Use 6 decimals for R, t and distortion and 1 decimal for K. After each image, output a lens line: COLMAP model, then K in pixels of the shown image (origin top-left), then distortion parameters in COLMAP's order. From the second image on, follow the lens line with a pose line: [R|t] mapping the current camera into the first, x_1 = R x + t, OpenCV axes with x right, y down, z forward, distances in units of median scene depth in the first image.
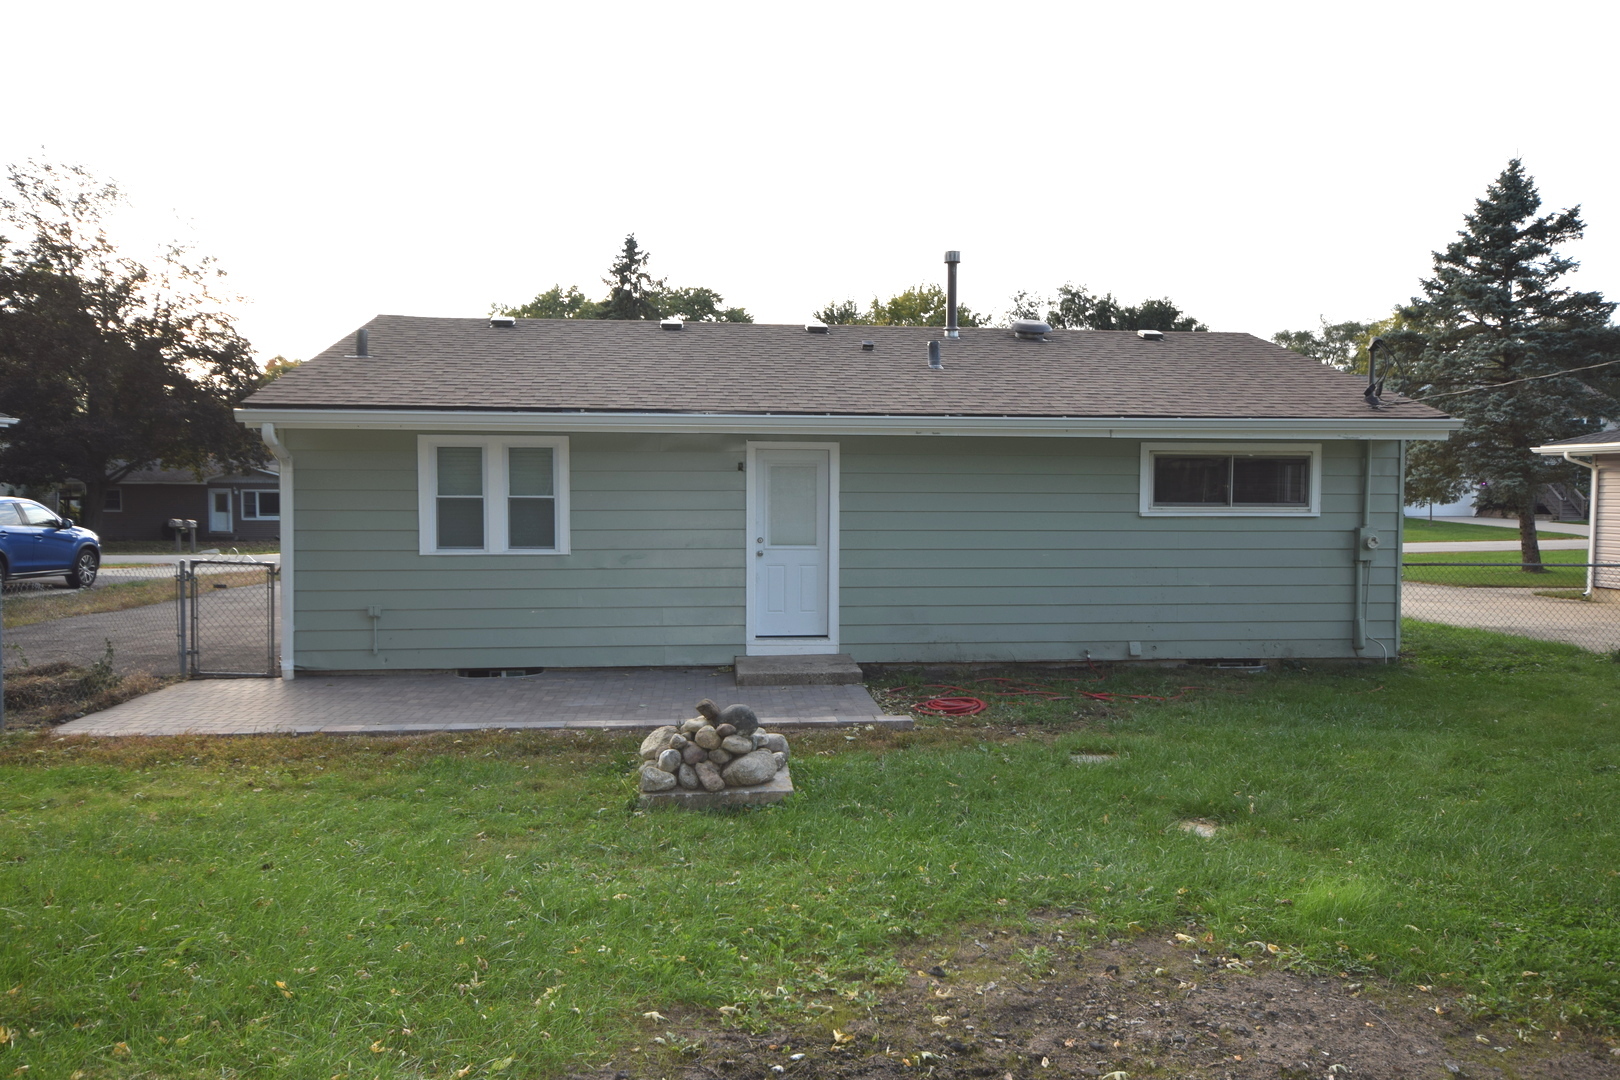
lens RADIAL K [[1126.0, 0, 820.1], [0, 1126.0, 553.0], [0, 0, 1]] dist [0.025371, -0.019060]
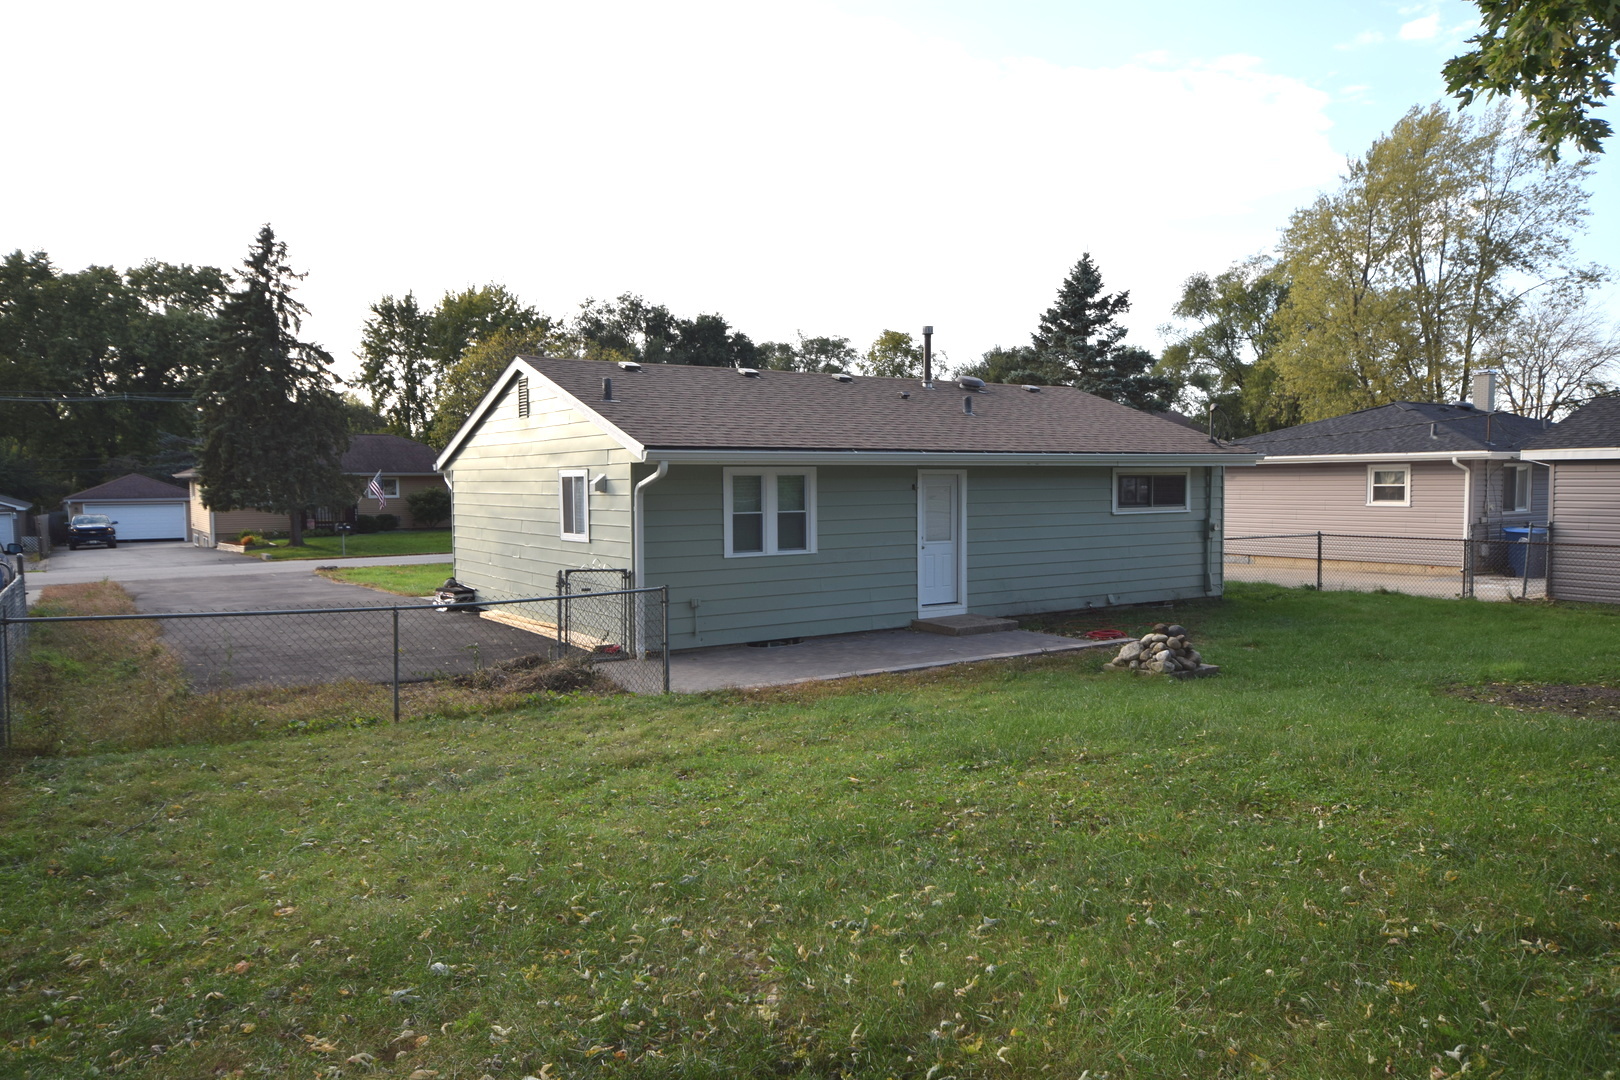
lens RADIAL K [[1126.0, 0, 820.1], [0, 1126.0, 553.0], [0, 0, 1]] dist [0.025371, -0.019060]
pose [[0.882736, -0.041220, 0.468057, -0.804707], [0.037980, 0.999145, 0.016363, -0.019853], [-0.468332, 0.003332, 0.883547, -0.196421]]
